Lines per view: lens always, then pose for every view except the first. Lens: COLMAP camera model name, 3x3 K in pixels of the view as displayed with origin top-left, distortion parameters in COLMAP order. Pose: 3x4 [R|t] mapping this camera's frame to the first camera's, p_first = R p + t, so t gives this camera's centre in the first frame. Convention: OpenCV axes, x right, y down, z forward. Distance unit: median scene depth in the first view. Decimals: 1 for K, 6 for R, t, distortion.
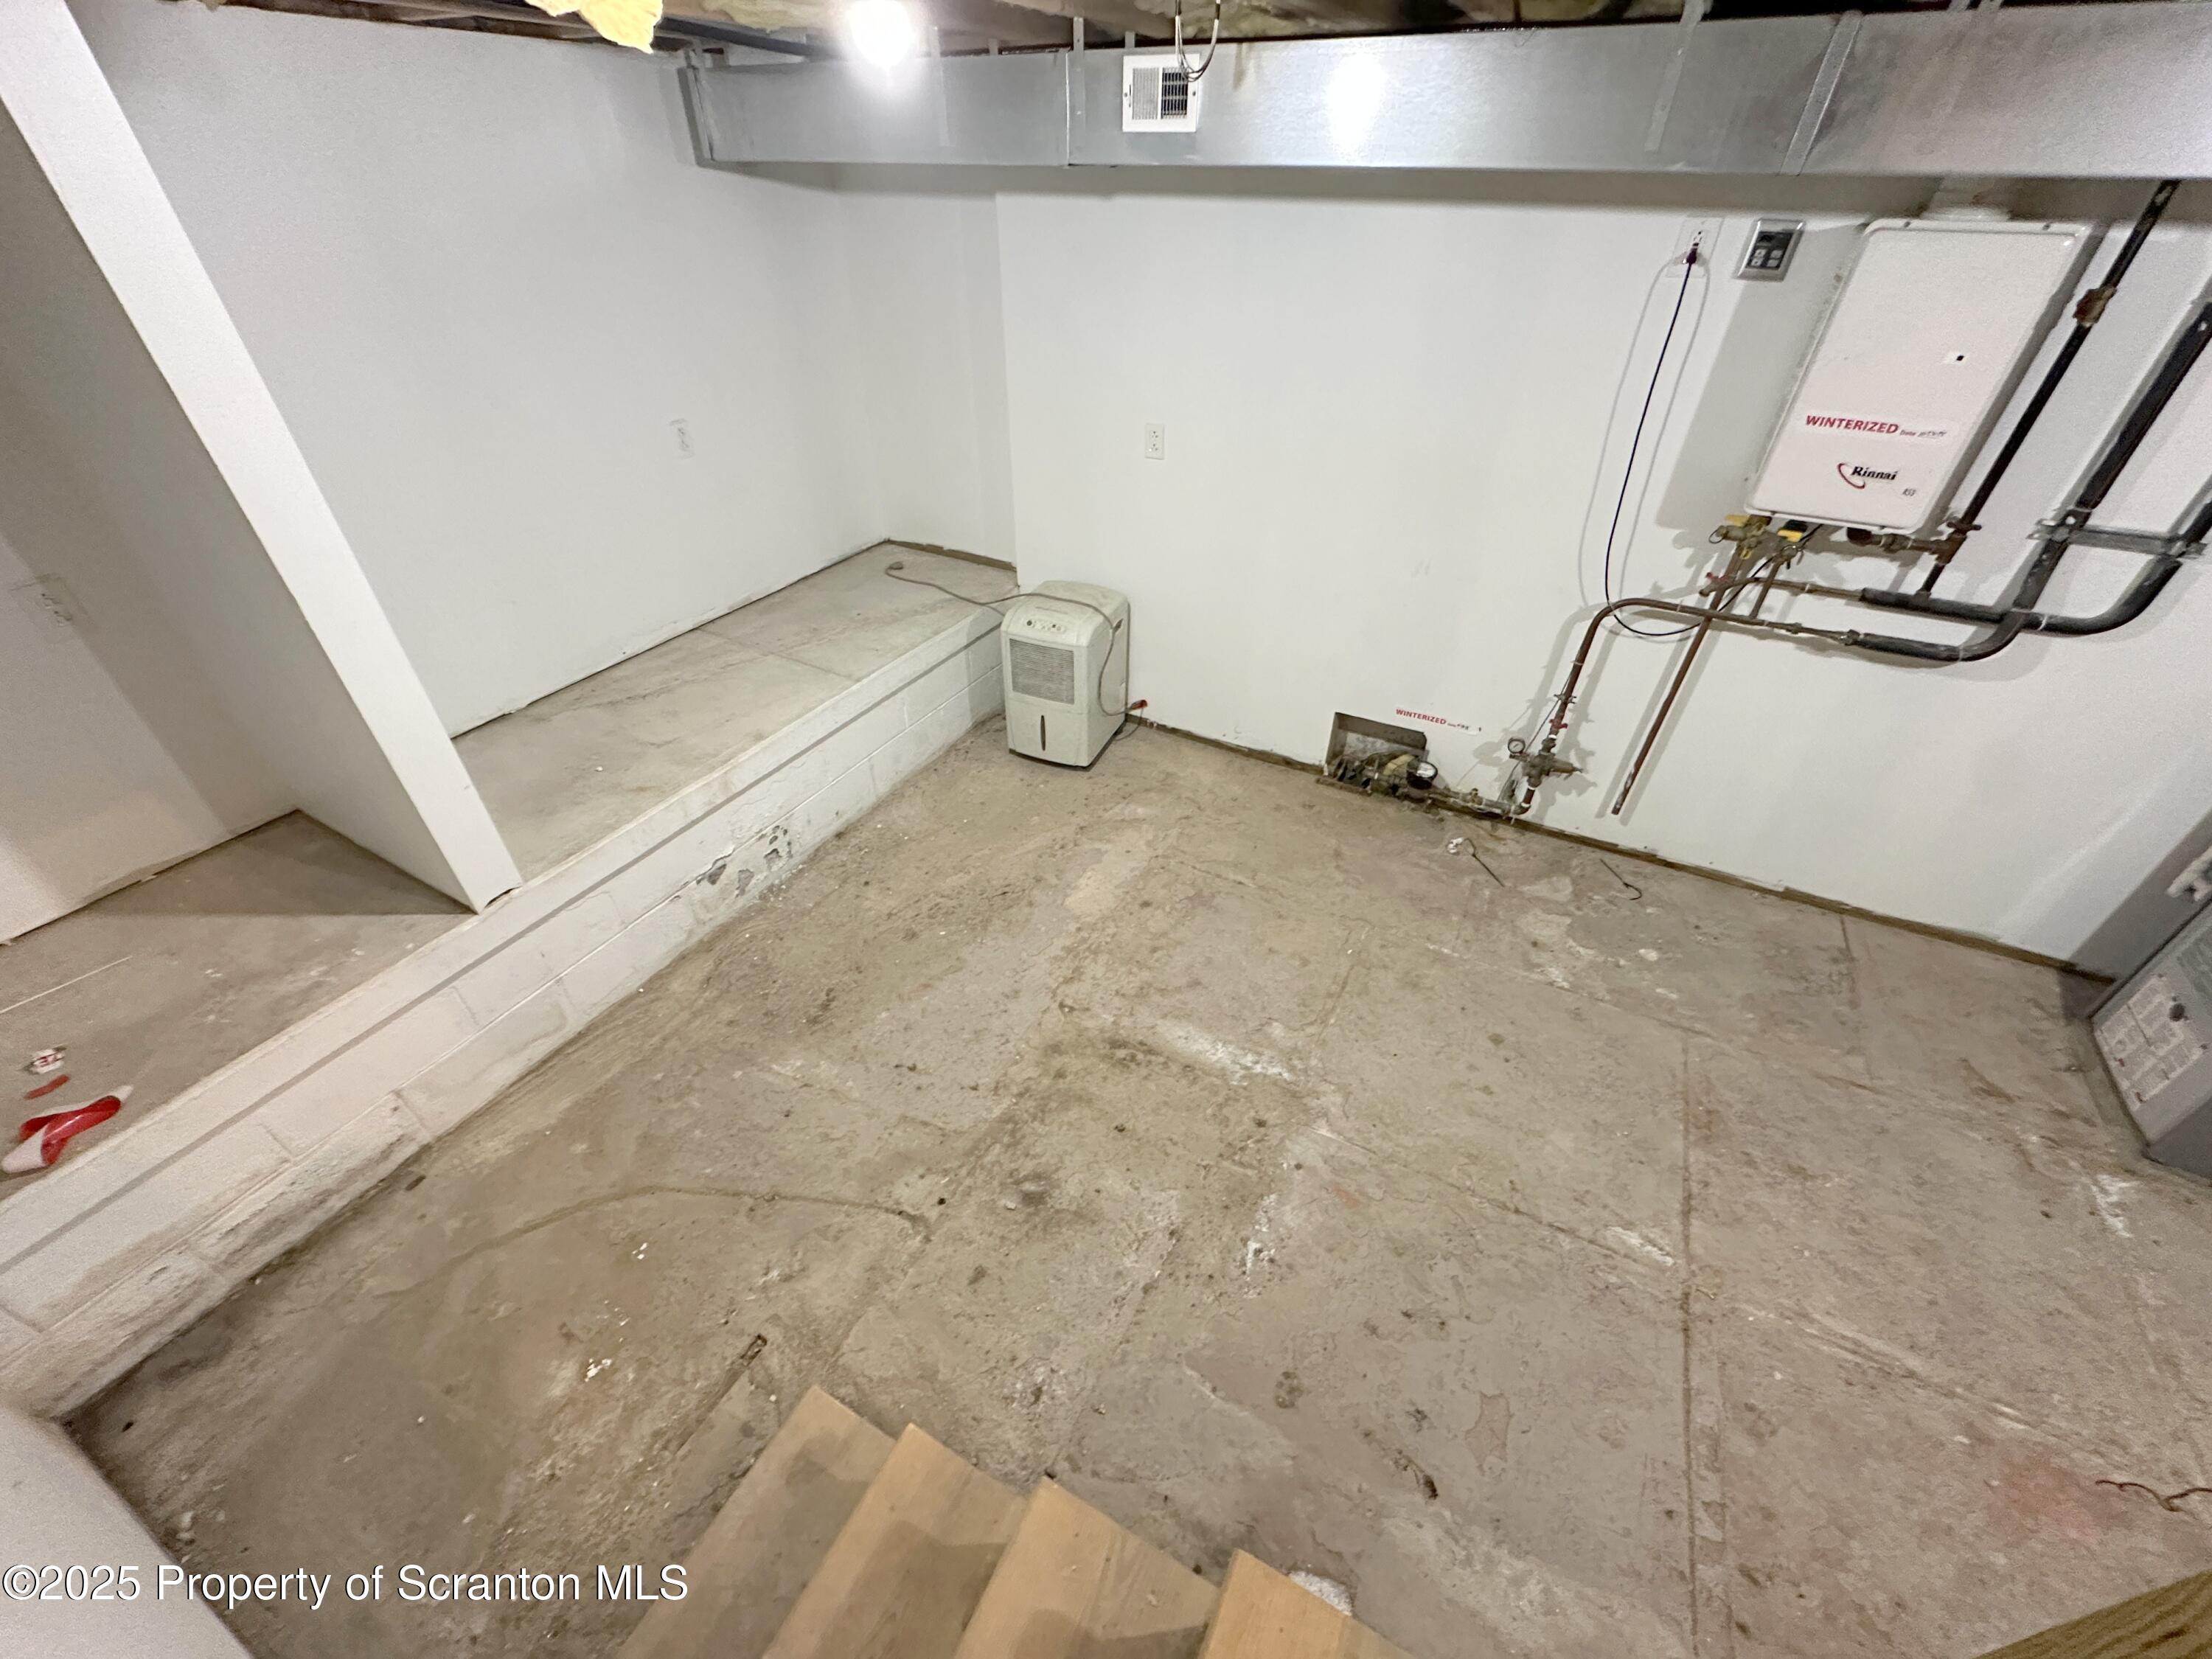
lens RADIAL K [[876.7, 0, 1103.6], [0, 876.7, 827.7], [0, 0, 1]] dist [-0.002649, 0.000113]
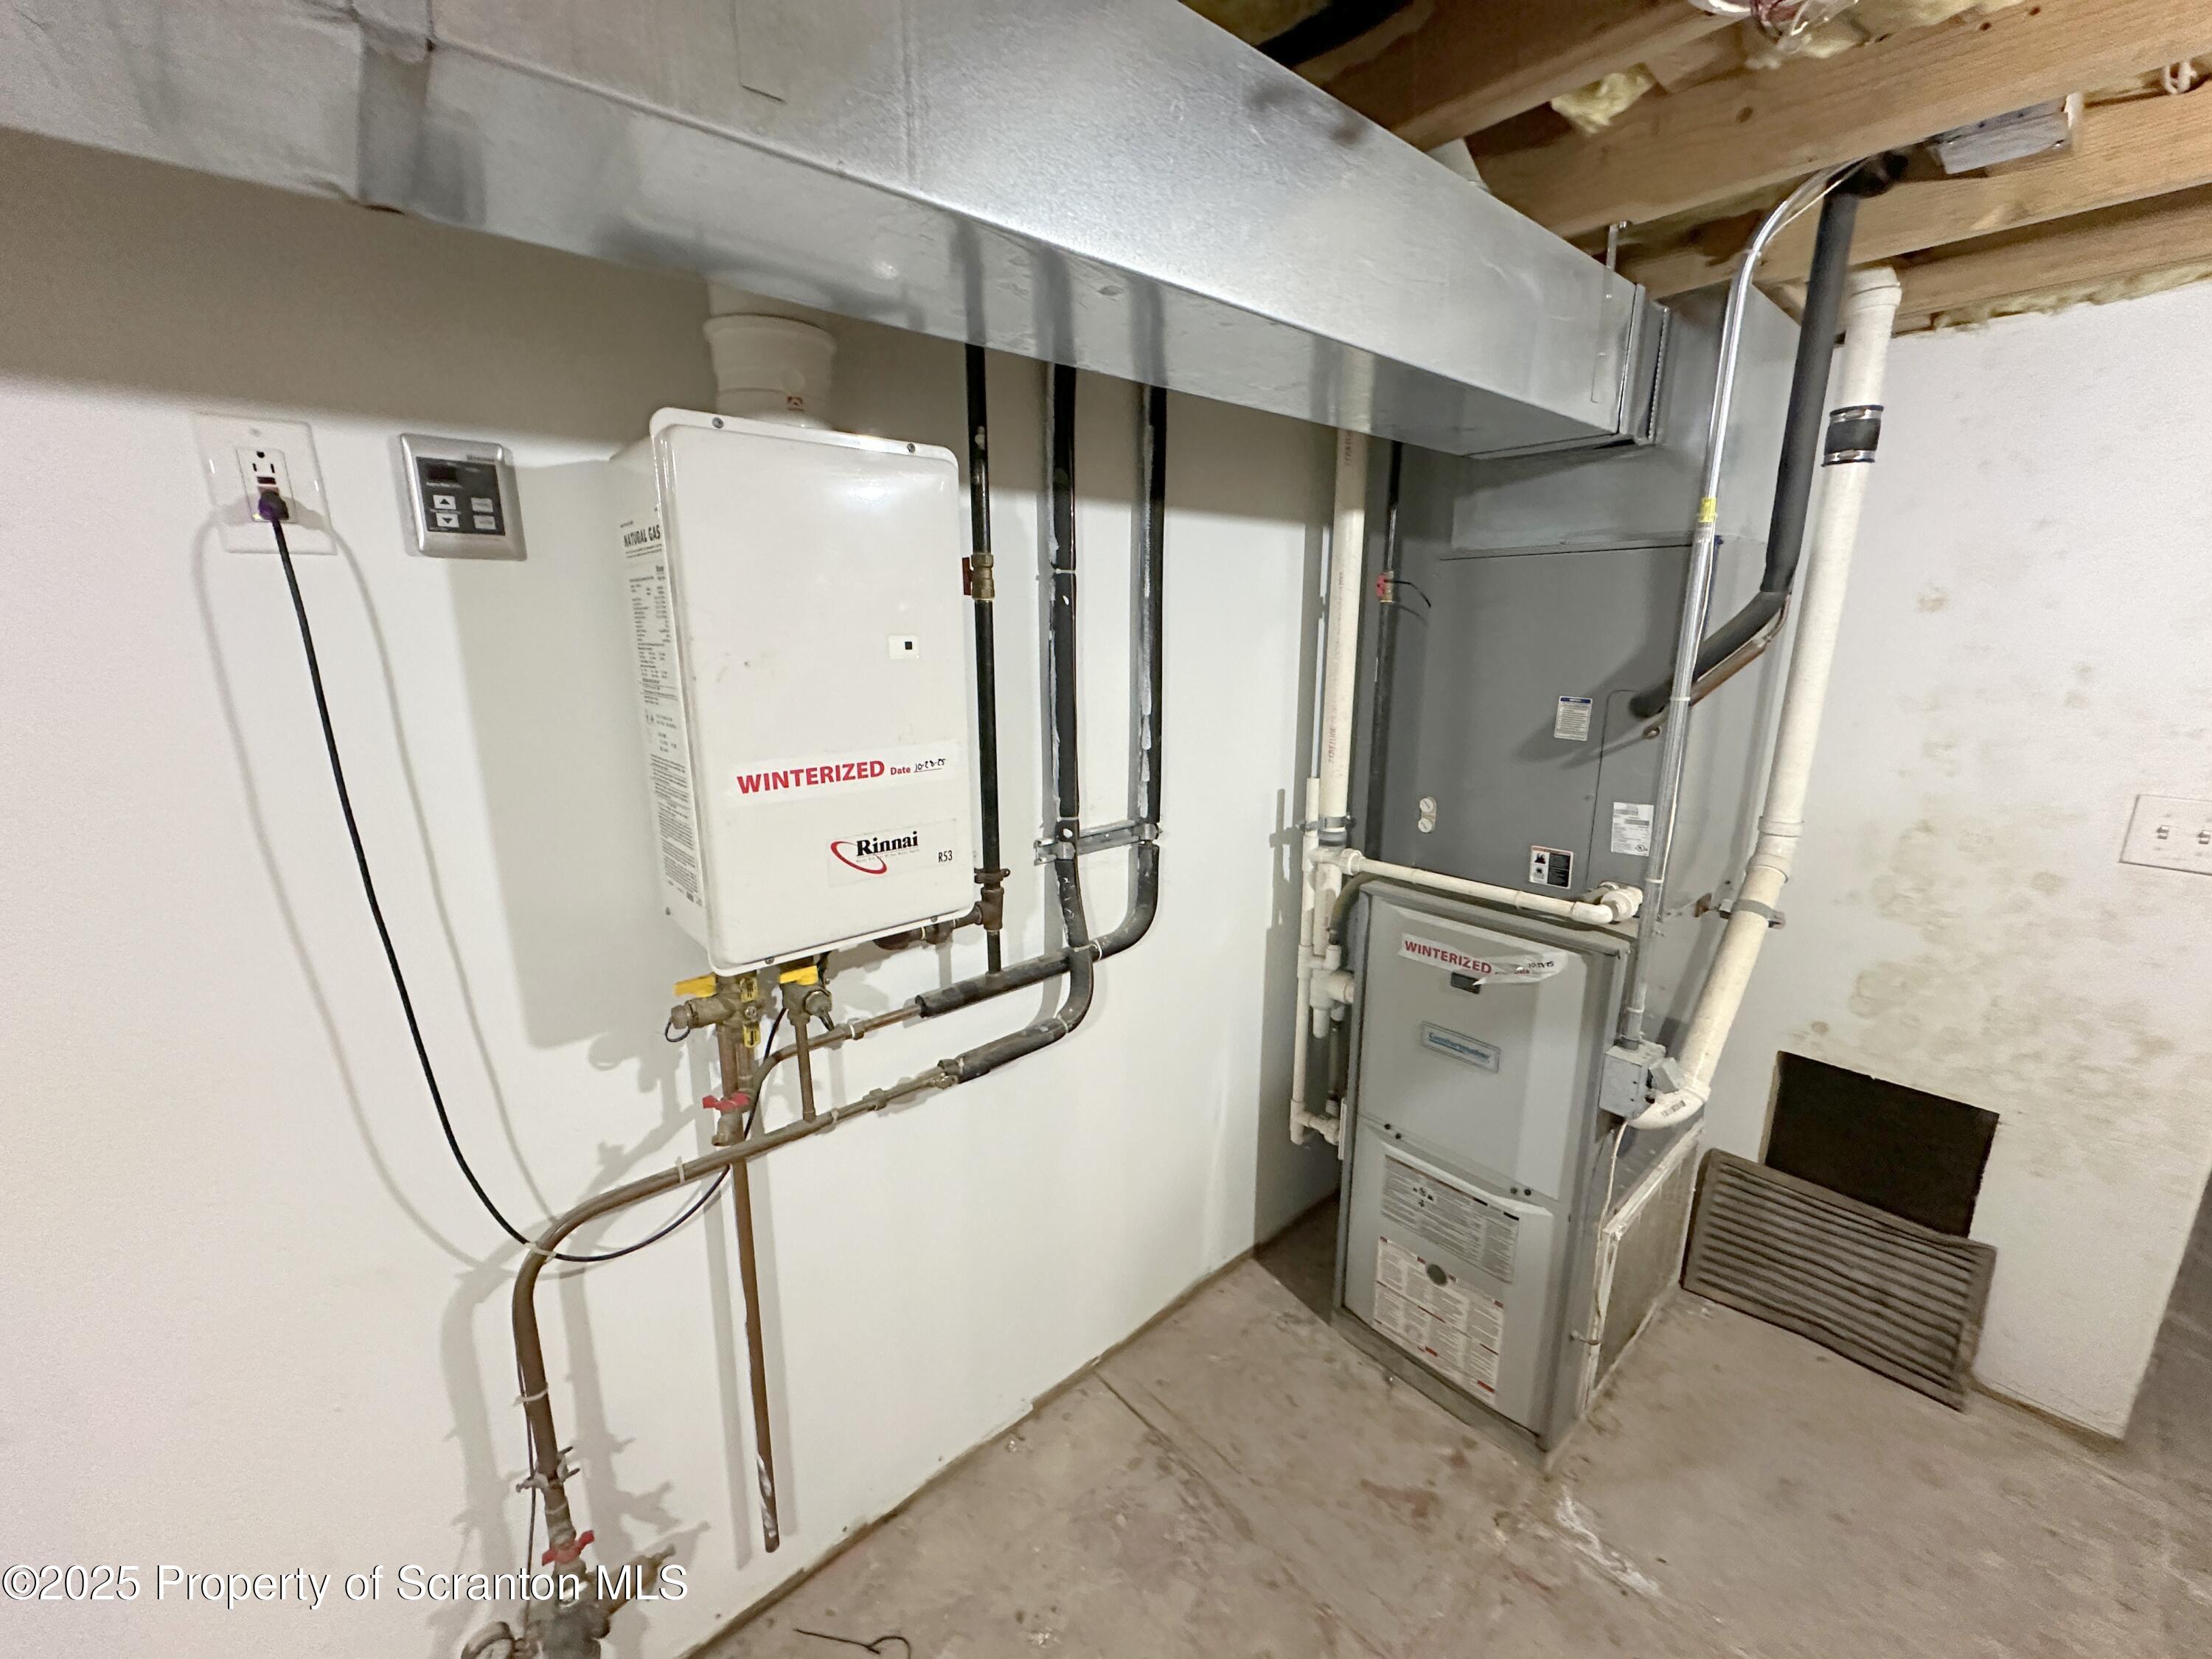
lens RADIAL K [[876.7, 0, 1103.6], [0, 876.7, 827.7], [0, 0, 1]] dist [-0.002649, 0.000113]
pose [[0.366651, -0.215864, 0.904969, 0.386028], [0.574509, 0.817628, -0.037734, -0.275452], [-0.731783, 0.533748, 0.423800, 0.581808]]
